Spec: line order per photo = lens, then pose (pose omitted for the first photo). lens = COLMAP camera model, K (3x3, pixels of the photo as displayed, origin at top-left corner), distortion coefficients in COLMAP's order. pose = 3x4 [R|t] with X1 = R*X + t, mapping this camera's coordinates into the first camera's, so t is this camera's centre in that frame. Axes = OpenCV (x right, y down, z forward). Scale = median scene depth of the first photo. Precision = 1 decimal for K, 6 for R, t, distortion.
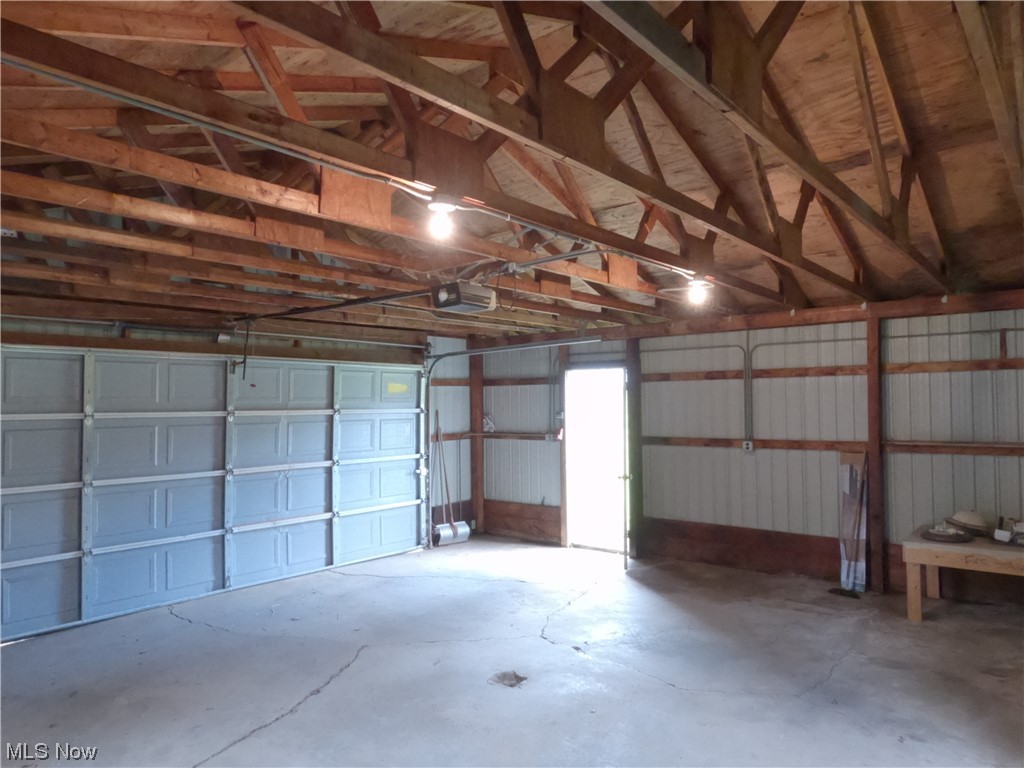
lens RADIAL K [[690.7, 0, 509.1], [0, 690.7, 381.9], [0, 0, 1]] dist [-0.000022, 0.001584]
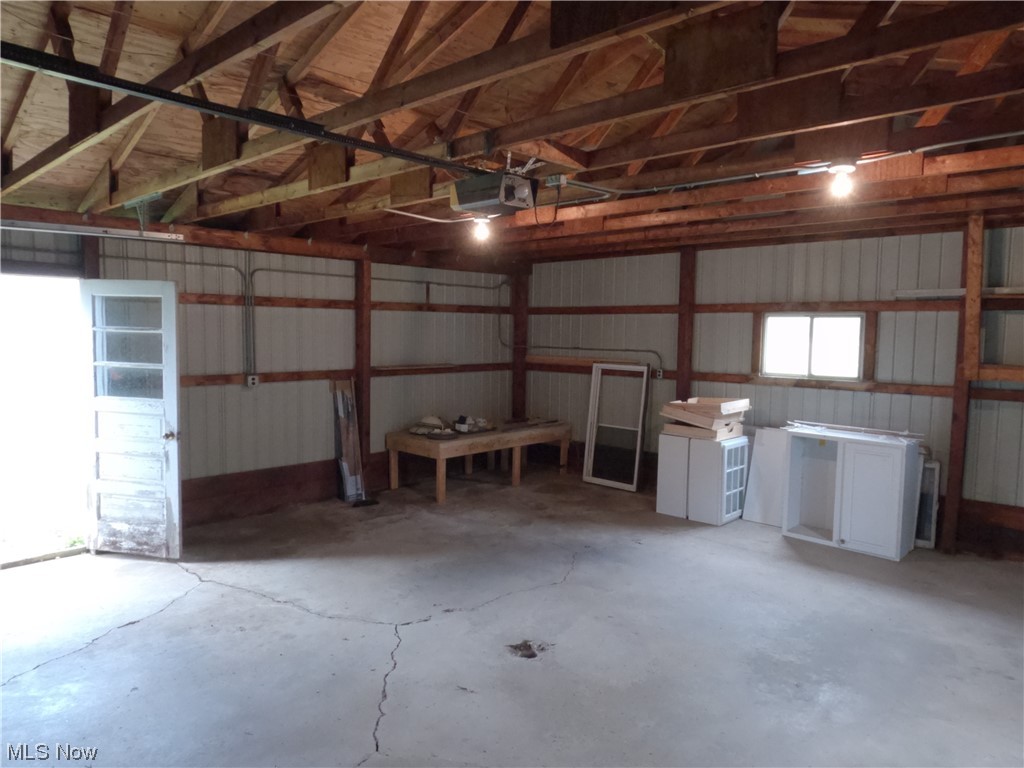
lens RADIAL K [[690.7, 0, 509.2], [0, 690.7, 385.4], [0, 0, 1]] dist [-0.000022, 0.001584]
pose [[0.066298, -0.066807, 0.995561, -0.577559], [-0.043426, 0.996617, 0.069770, 0.022909], [-0.996854, -0.047859, 0.063173, 0.664646]]
